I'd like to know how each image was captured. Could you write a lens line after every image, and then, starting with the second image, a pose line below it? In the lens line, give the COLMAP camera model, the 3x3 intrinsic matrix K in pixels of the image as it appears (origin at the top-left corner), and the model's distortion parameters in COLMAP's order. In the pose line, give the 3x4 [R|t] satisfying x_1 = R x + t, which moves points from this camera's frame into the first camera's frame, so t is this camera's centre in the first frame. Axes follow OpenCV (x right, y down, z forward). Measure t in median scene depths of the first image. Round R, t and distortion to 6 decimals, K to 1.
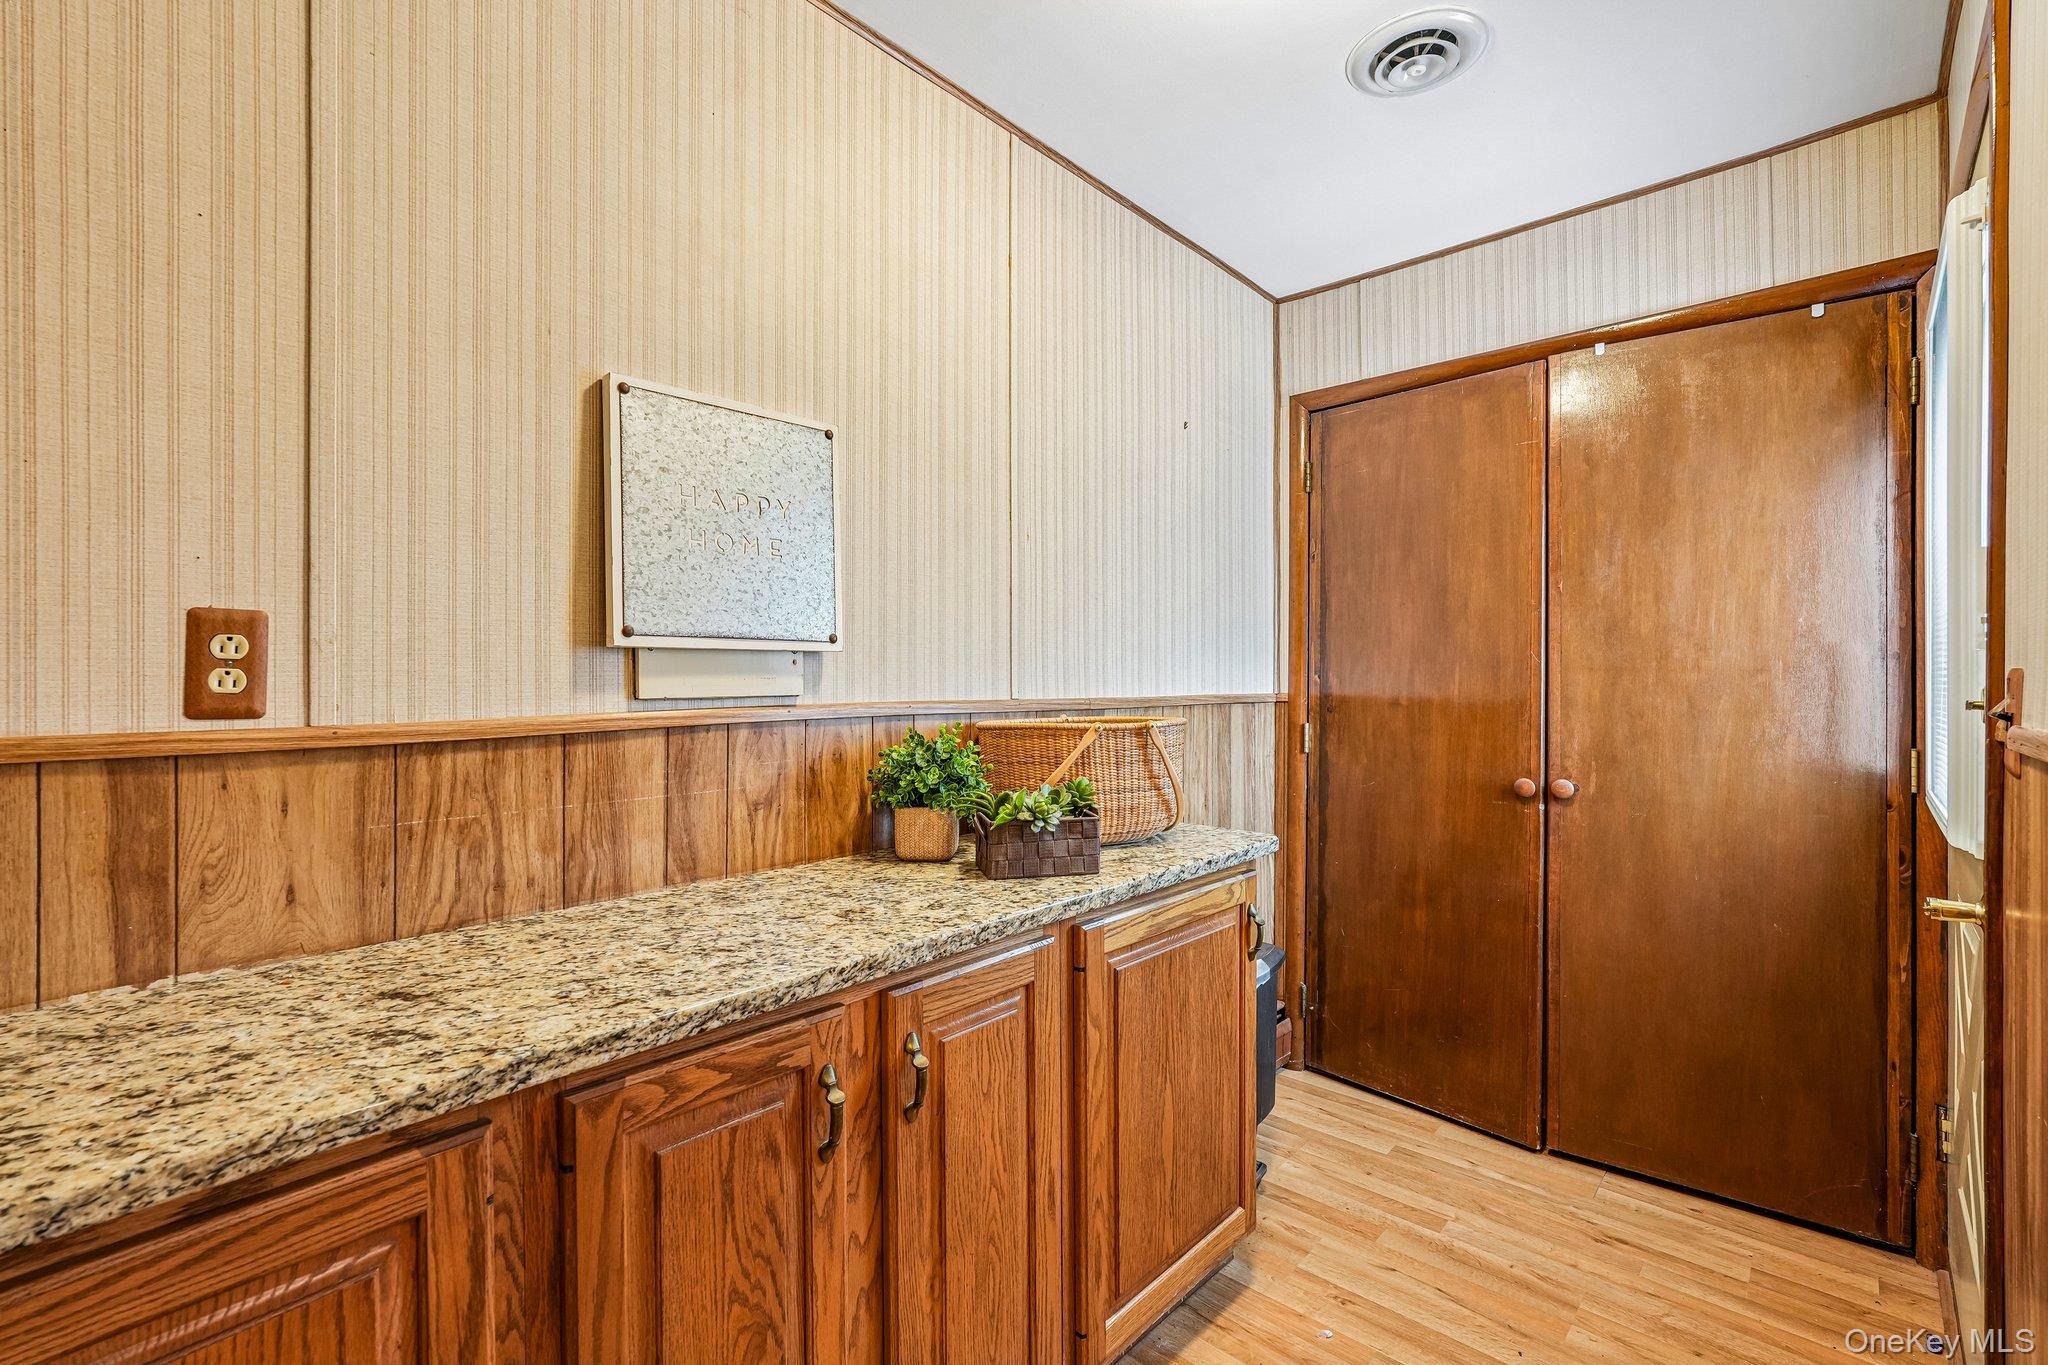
lens RADIAL K [[905.9, 0, 1027.1], [0, 905.9, 672.8], [0, 0, 1]] dist [-0.013275, 0.007405]
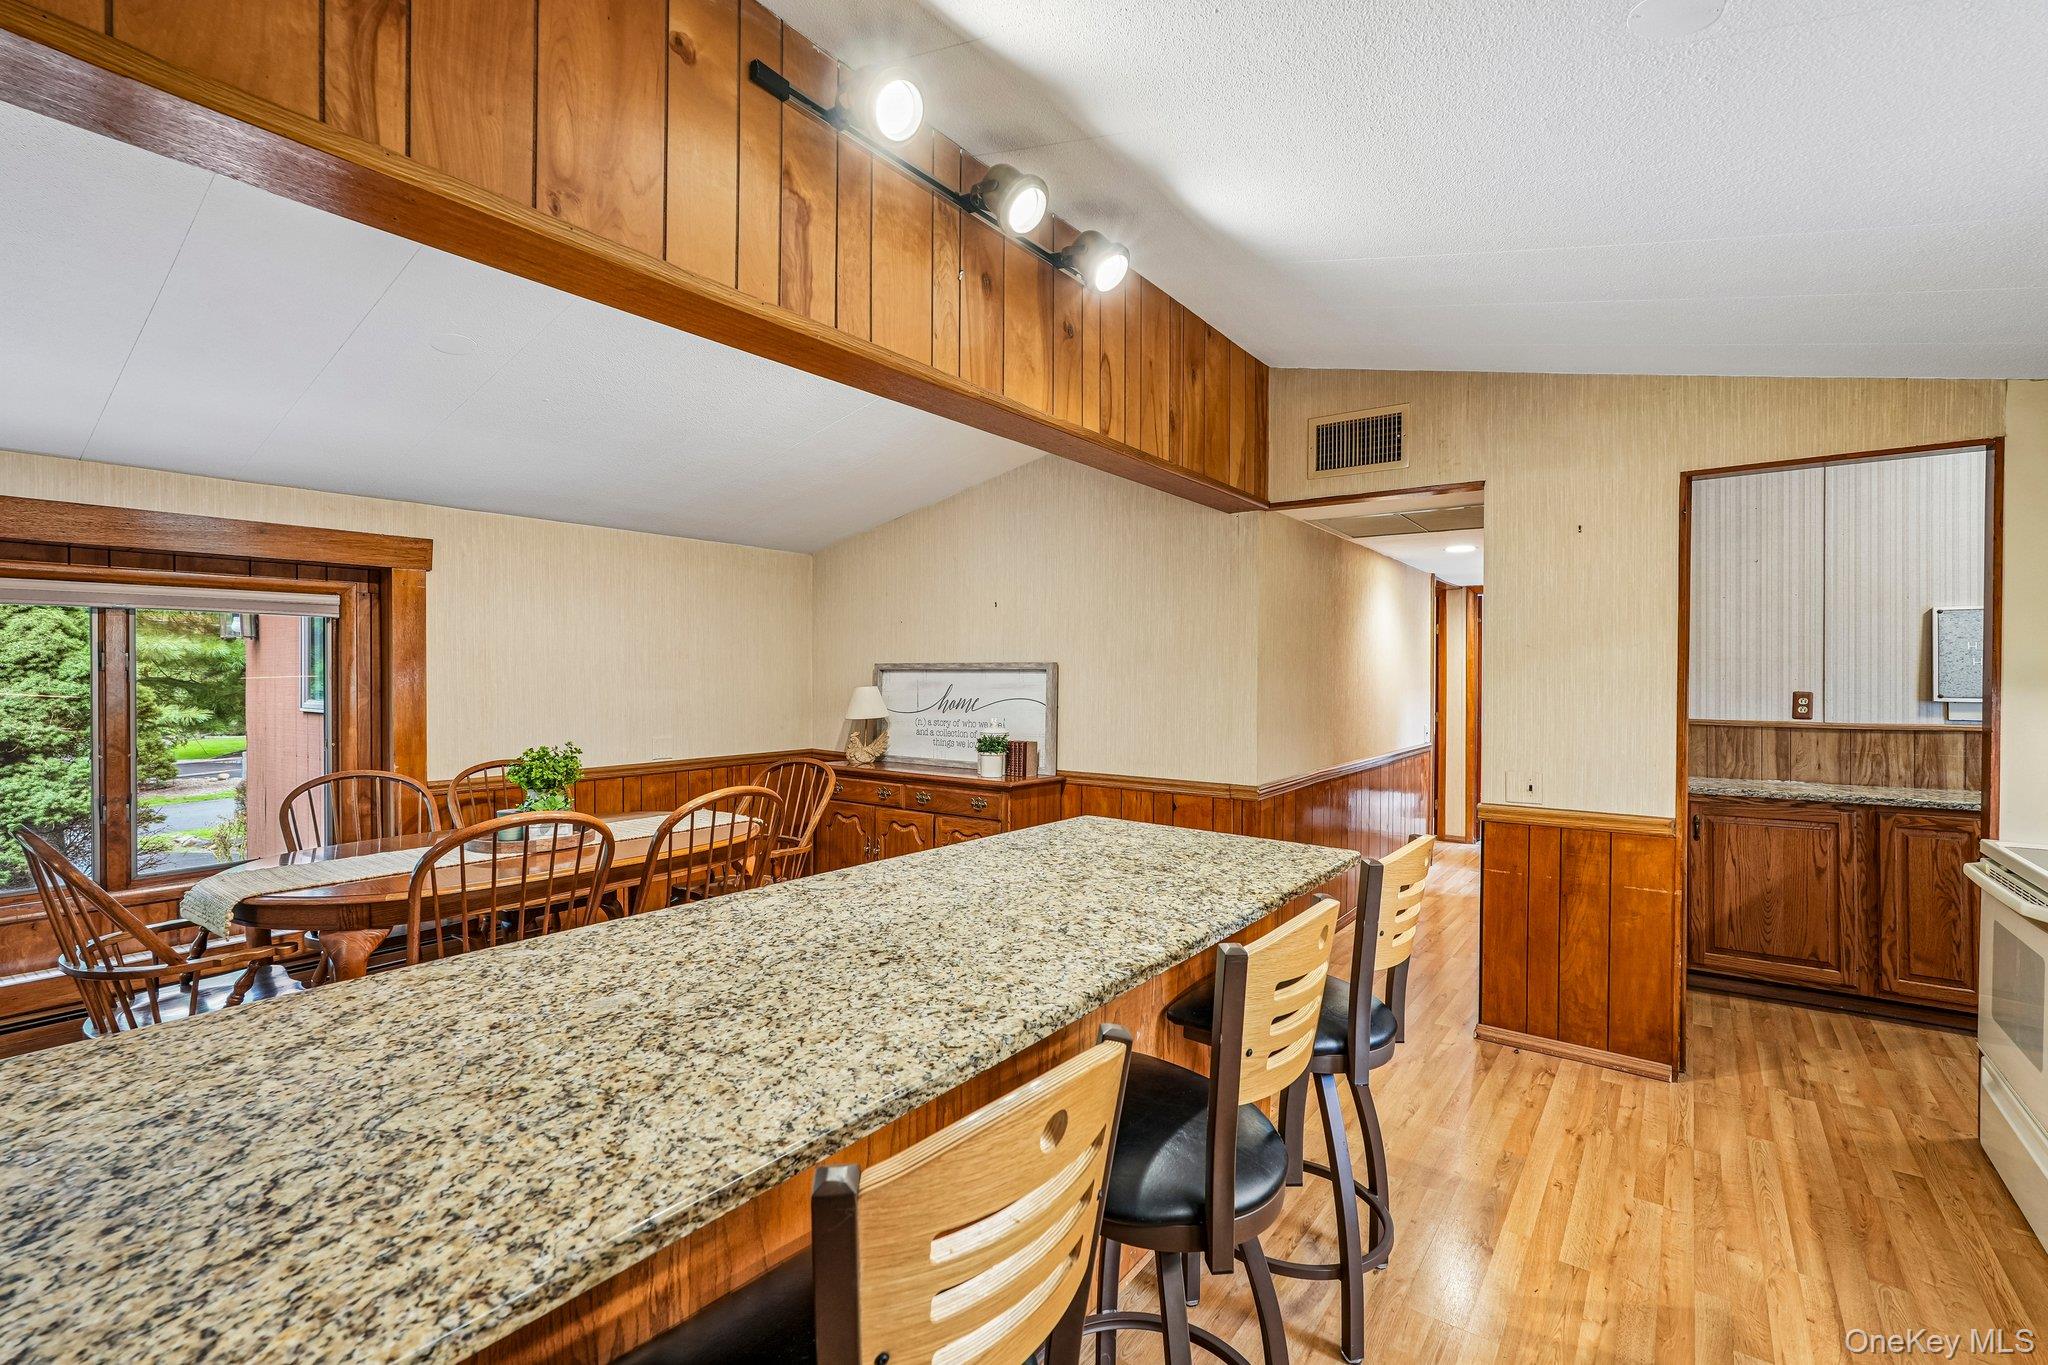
lens RADIAL K [[905.9, 0, 1023.9], [0, 905.9, 673.4], [0, 0, 1]] dist [-0.013275, 0.007405]
pose [[0.102964, -0.002507, -0.994682, 2.378226], [-0.003826, 0.999988, -0.002916, -0.110954], [0.994678, 0.004106, 0.102954, -2.480854]]
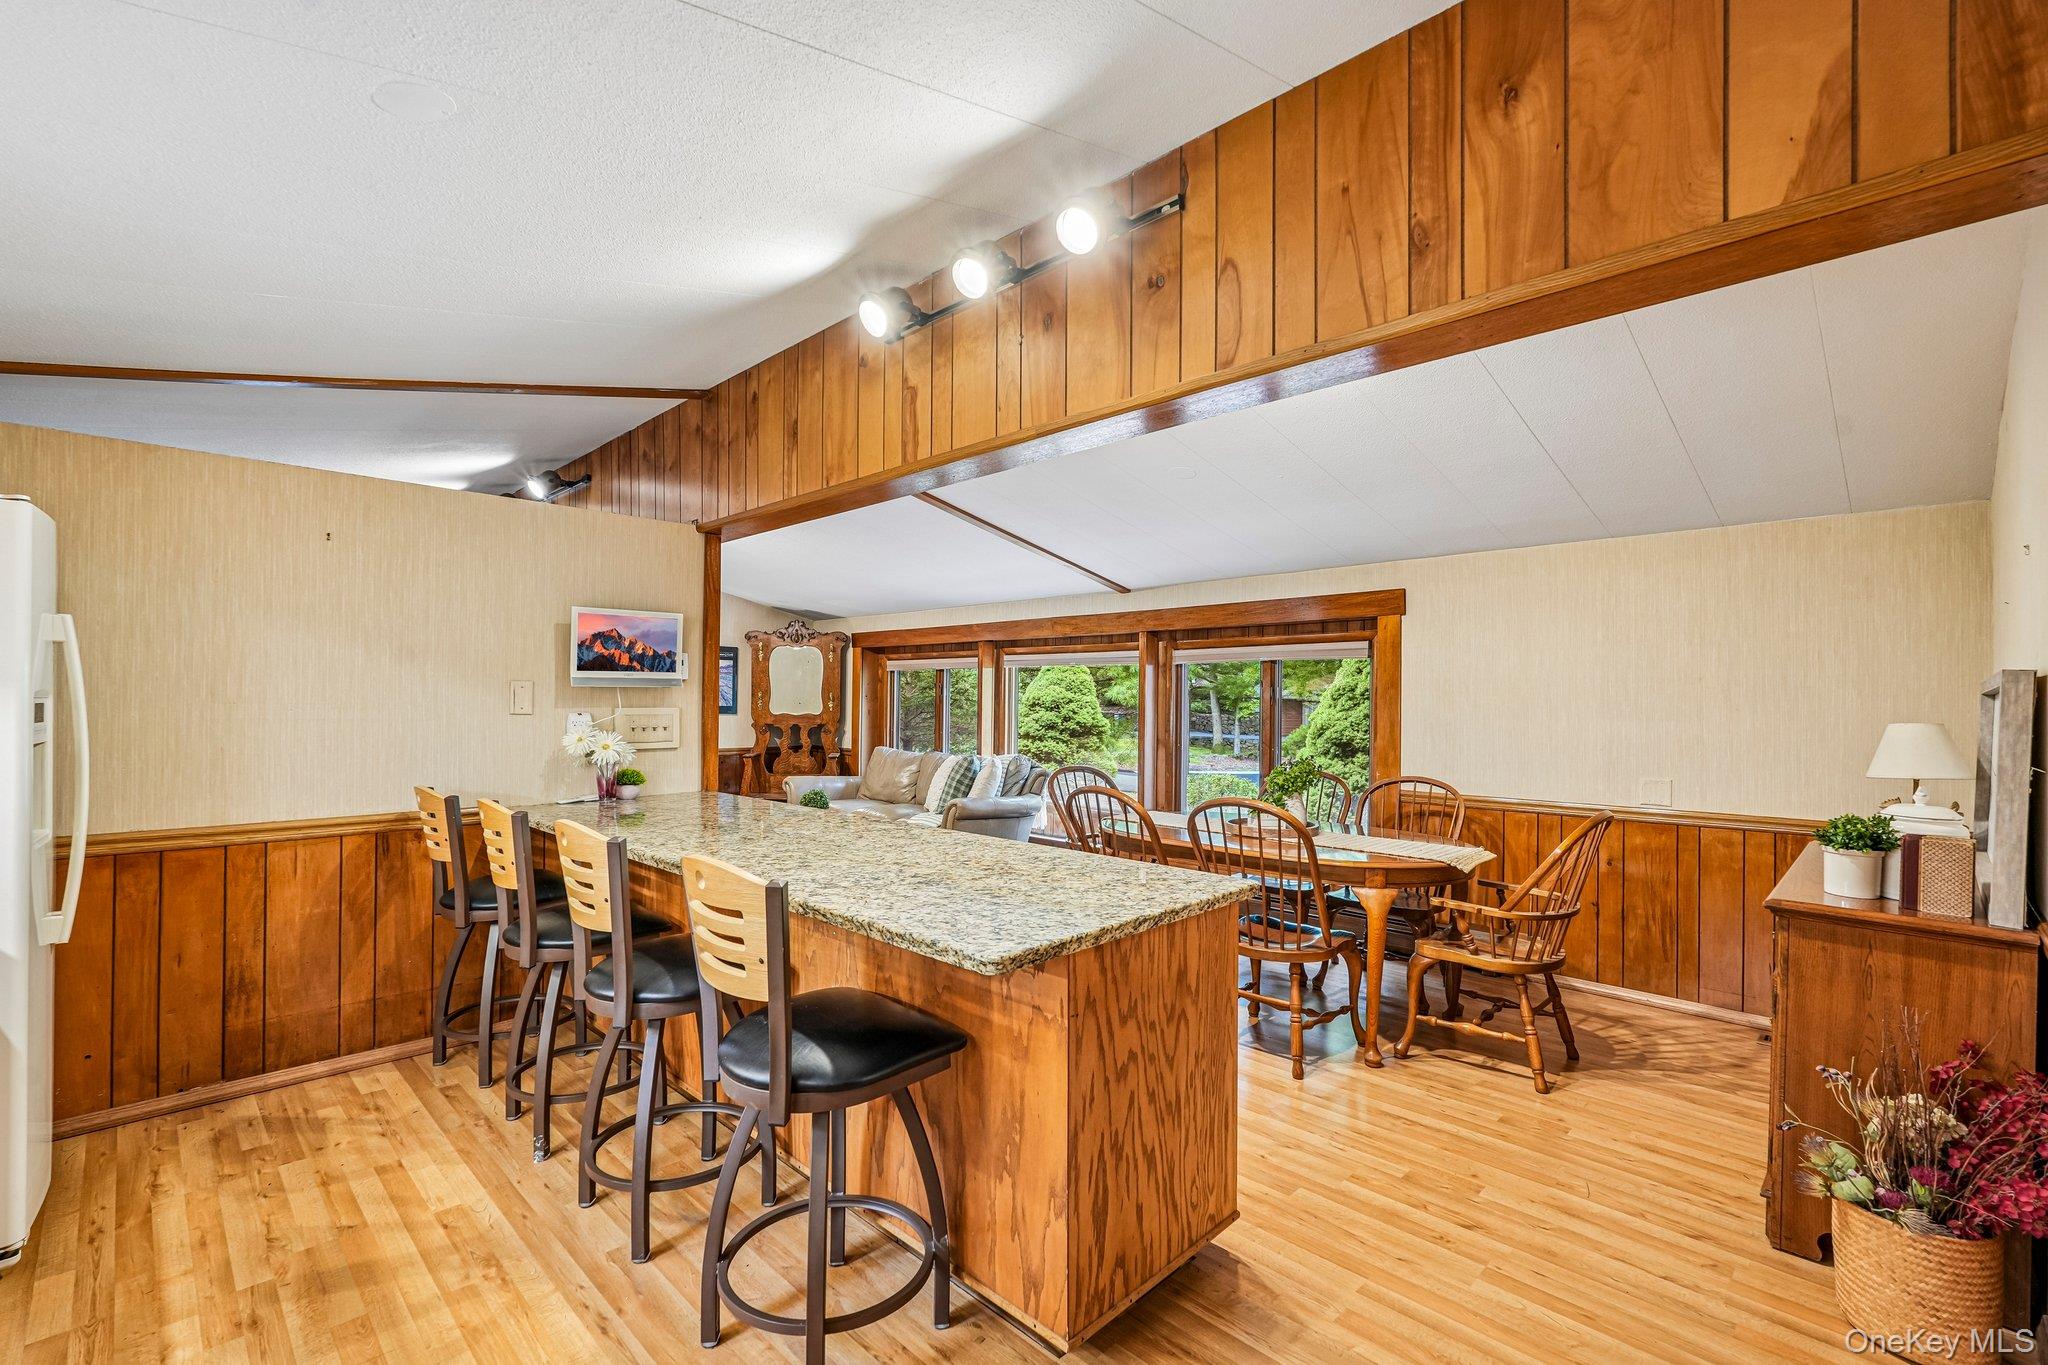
lens RADIAL K [[905.9, 0, 1021.4], [0, 905.9, 702.6], [0, 0, 1]] dist [-0.013275, 0.007405]
pose [[-0.998645, -0.012053, 0.050631, 0.294882], [-0.012027, 0.999927, 0.000827, -0.082335], [-0.050637, 0.000217, -0.998717, -0.198430]]
